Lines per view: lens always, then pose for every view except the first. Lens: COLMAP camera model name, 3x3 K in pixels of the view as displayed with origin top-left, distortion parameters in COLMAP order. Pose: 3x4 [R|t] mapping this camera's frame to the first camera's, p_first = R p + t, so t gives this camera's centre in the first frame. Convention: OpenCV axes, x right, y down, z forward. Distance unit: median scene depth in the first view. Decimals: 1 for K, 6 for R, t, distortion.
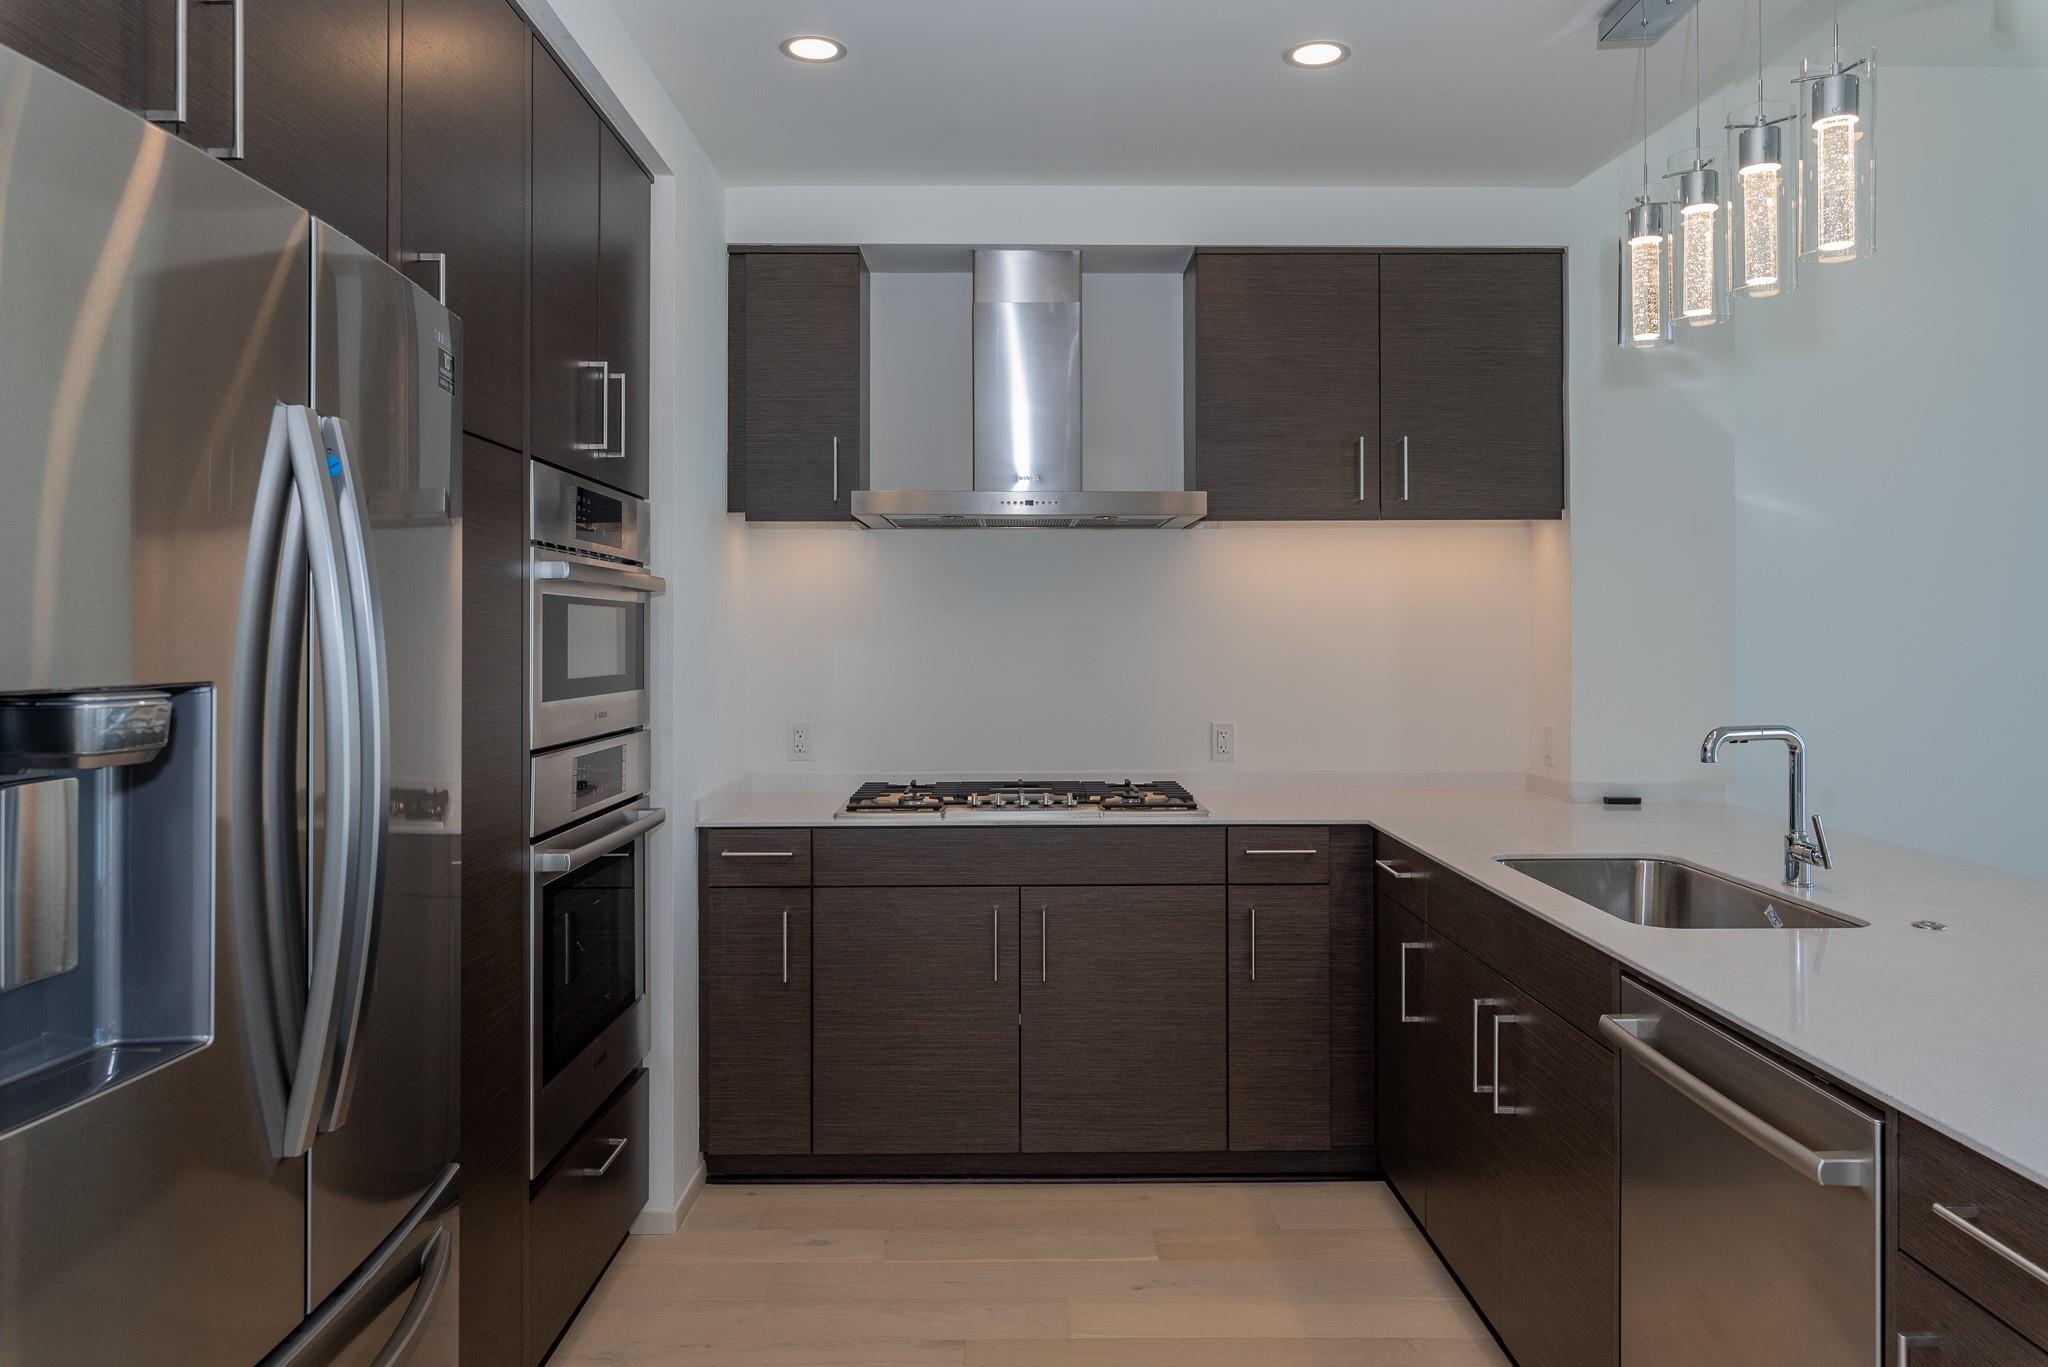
lens RADIAL K [[1404.2, 0, 1035.8], [0, 1404.2, 623.0], [0, 0, 1]] dist [0.014626, -0.010989]
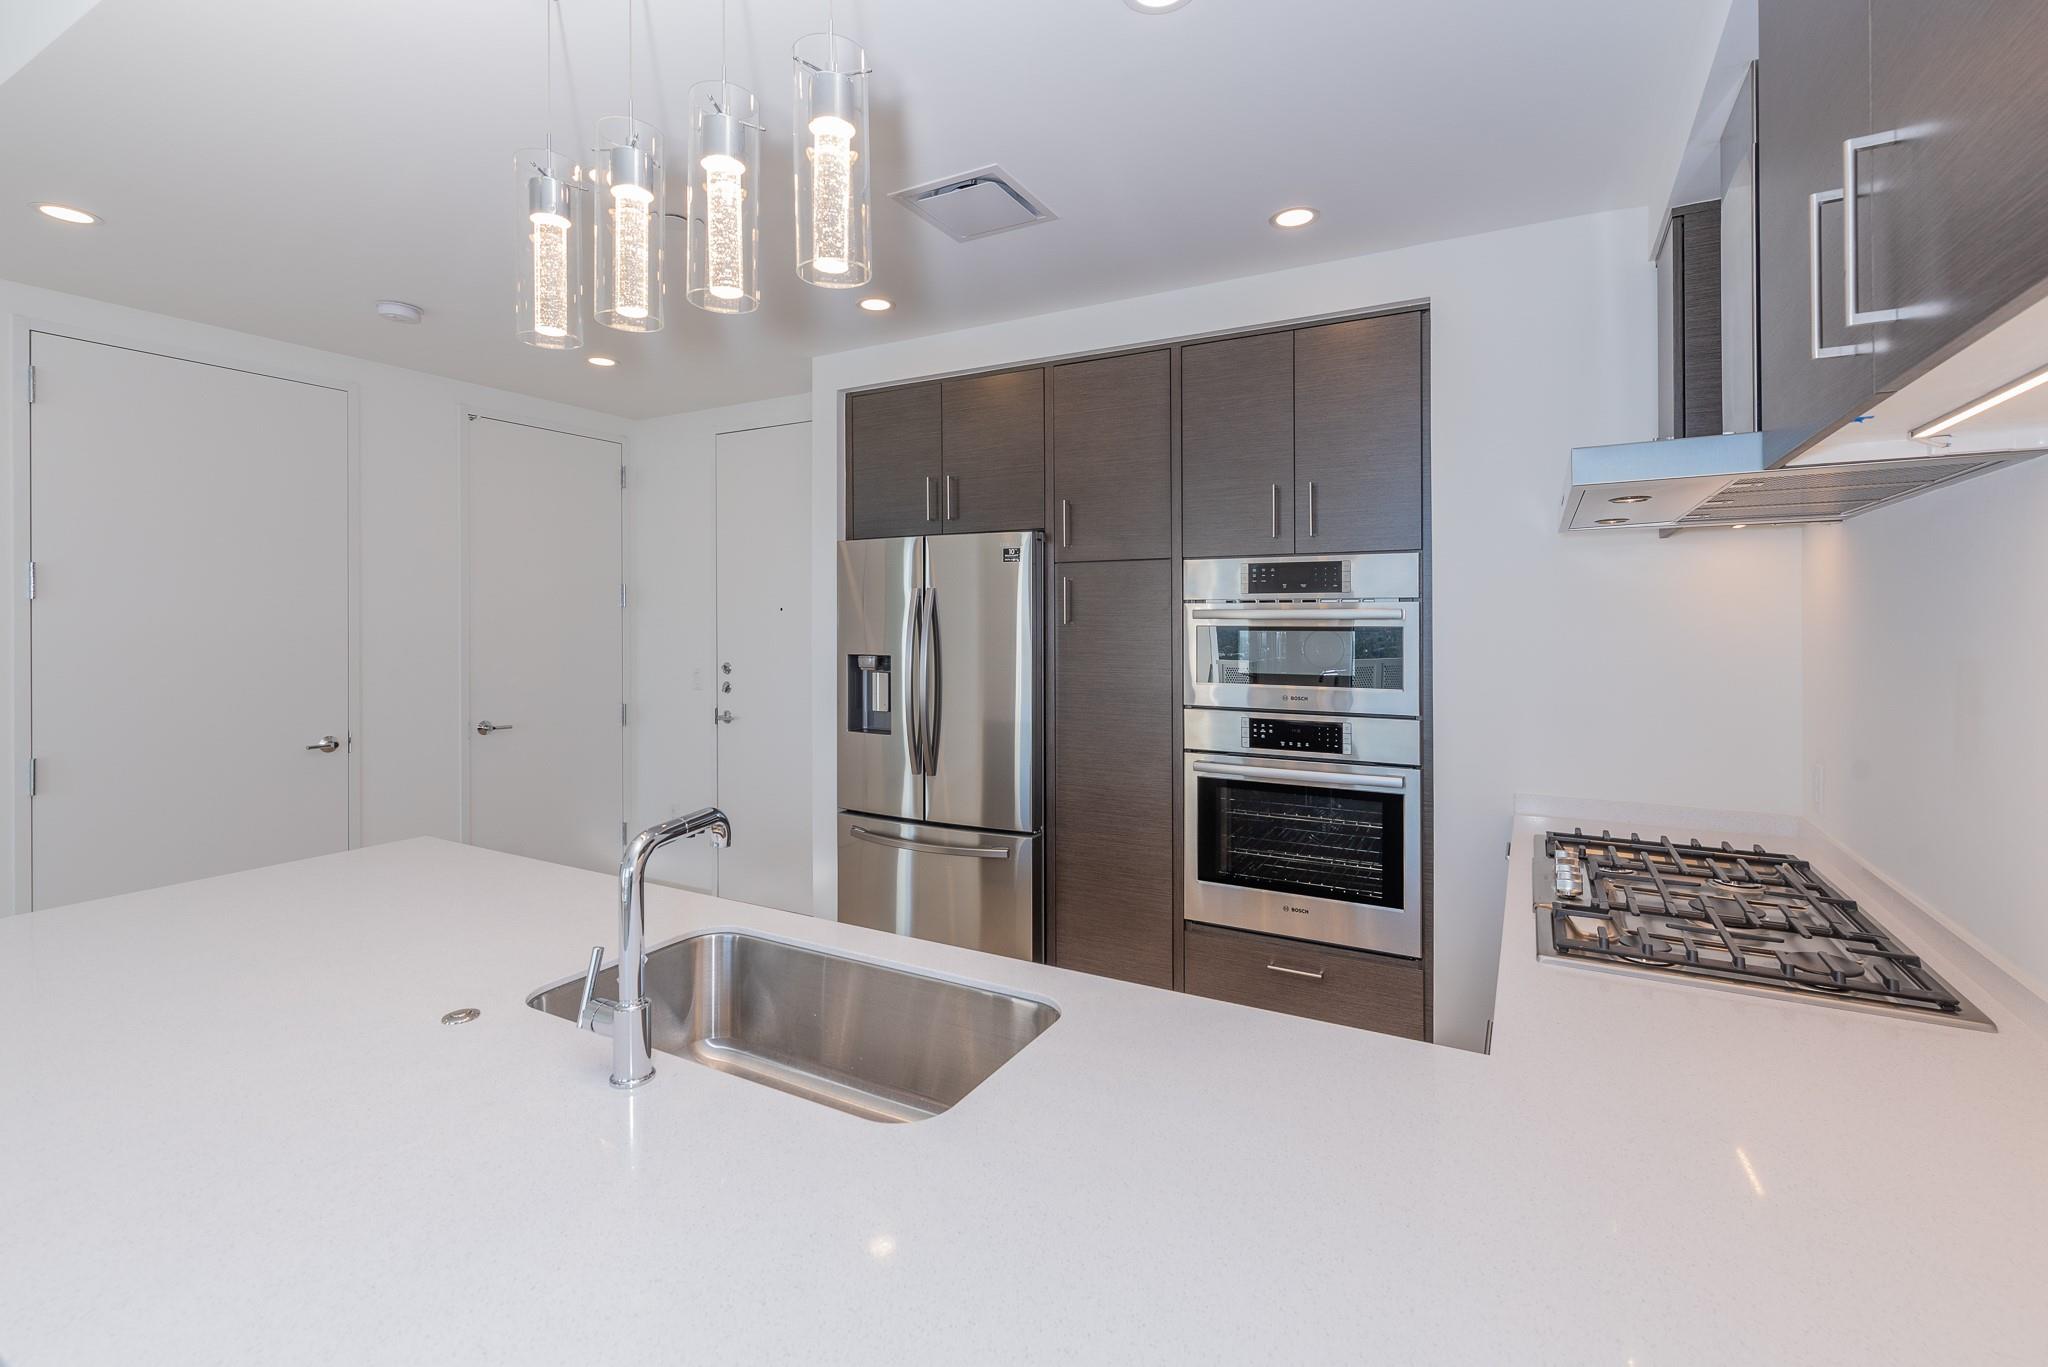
lens RADIAL K [[899.3, 0, 1031.5], [0, 899.3, 623.8], [0, 0, 1]] dist [0.003987, -0.002090]
pose [[-0.488561, 0.005186, -0.872515, 0.603680], [0.013725, 0.999904, -0.001741, -0.018600], [0.872422, -0.012826, -0.488585, 1.005456]]
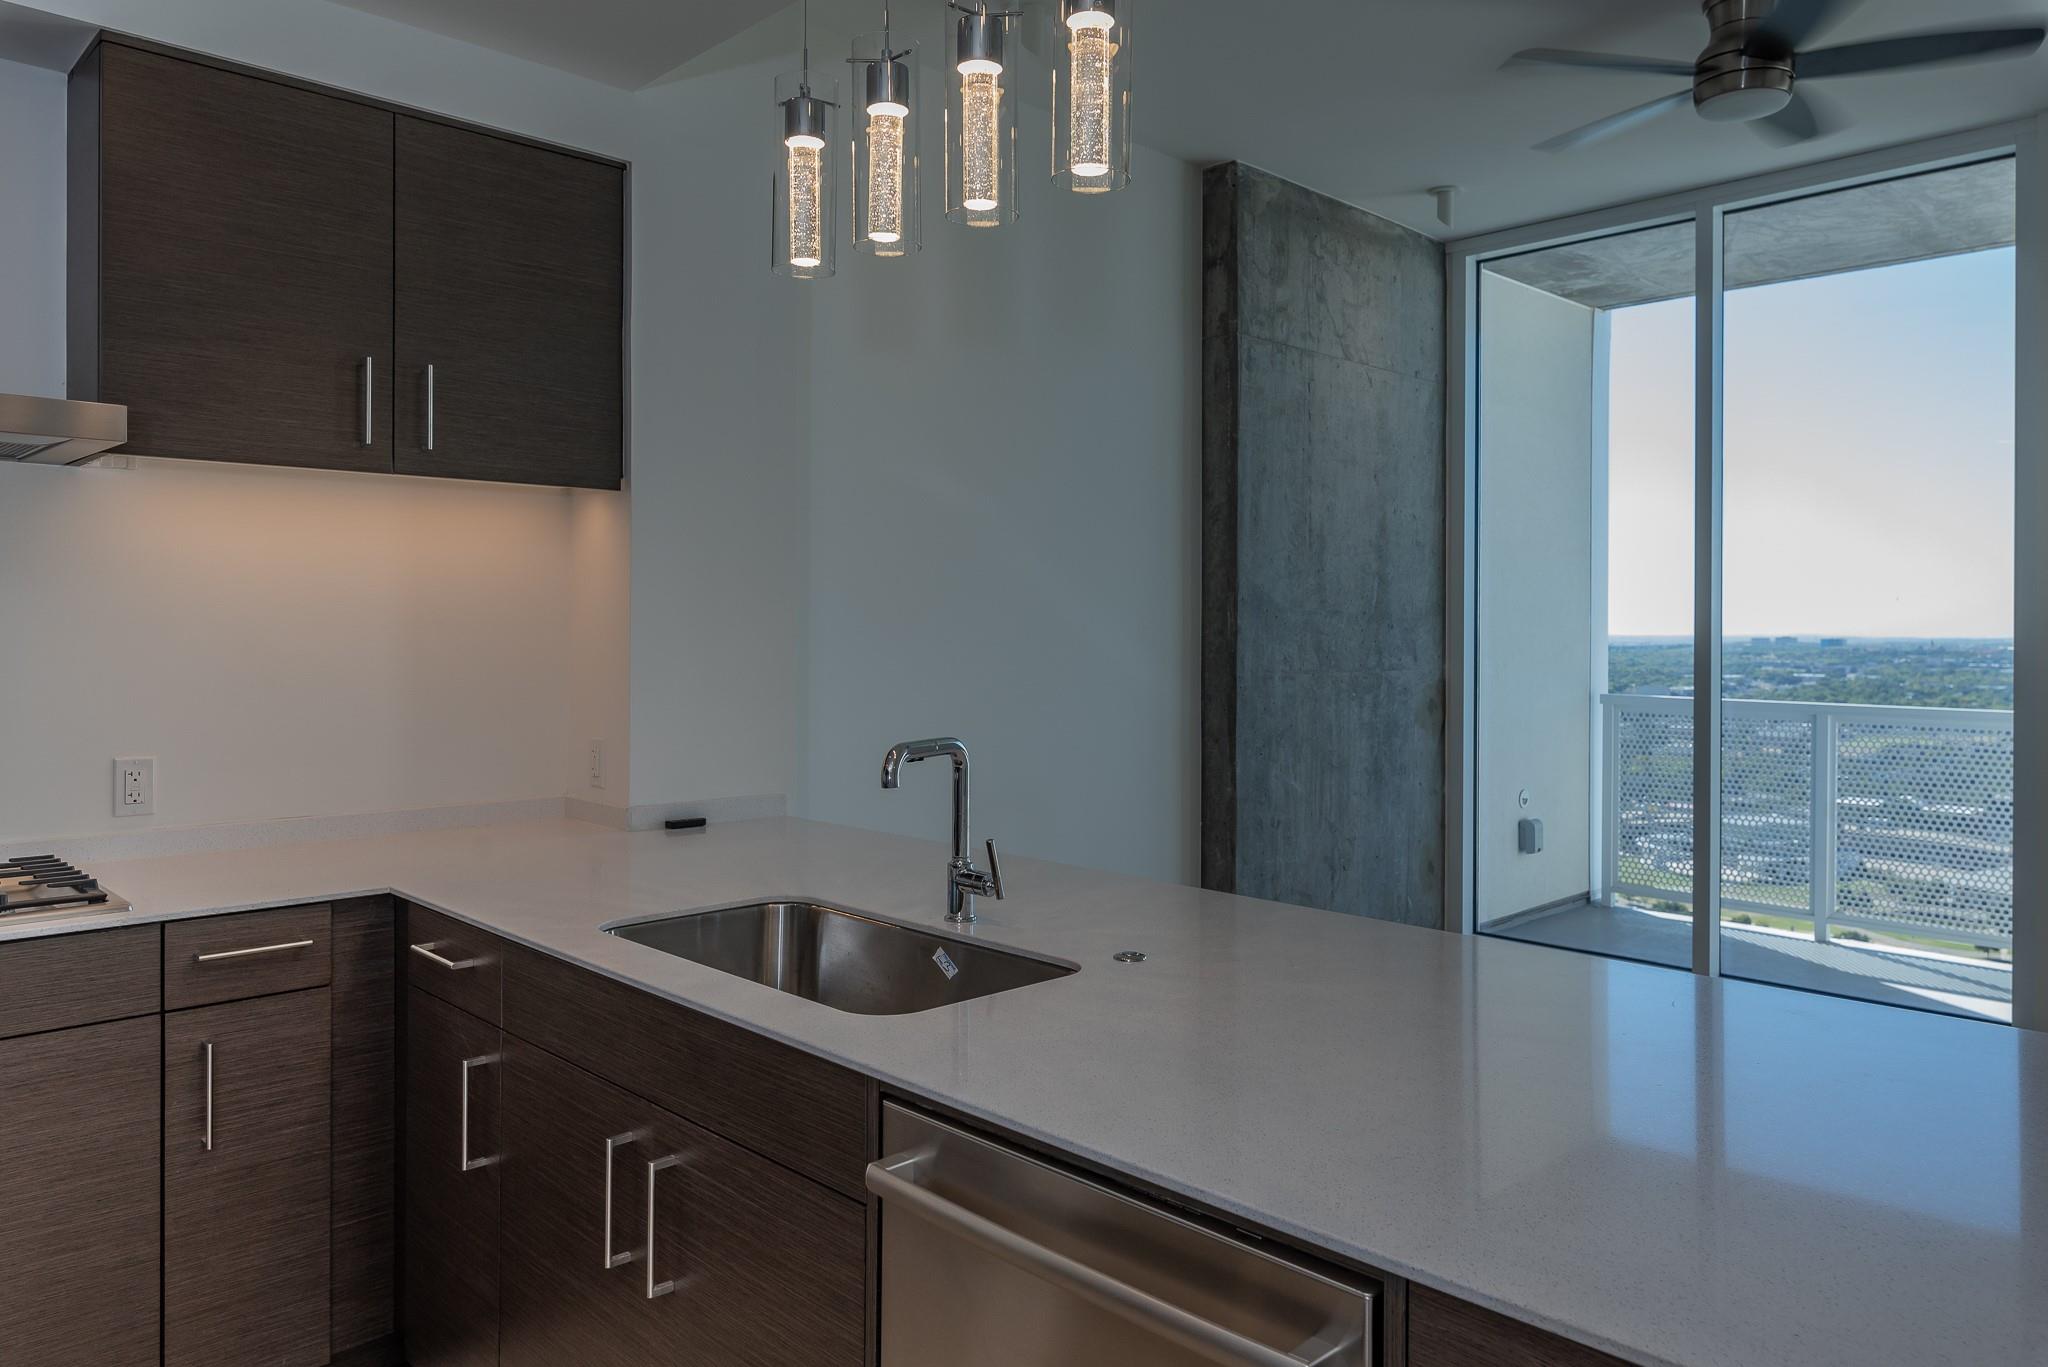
lens RADIAL K [[1404.2, 0, 1021.0], [0, 1404.2, 627.3], [0, 0, 1]] dist [0.014626, -0.010989]
pose [[0.732962, 0.004124, 0.680257, -0.017828], [-0.010168, 0.999936, 0.004893, 0.000466], [-0.680193, -0.010503, 0.732958, 0.253176]]
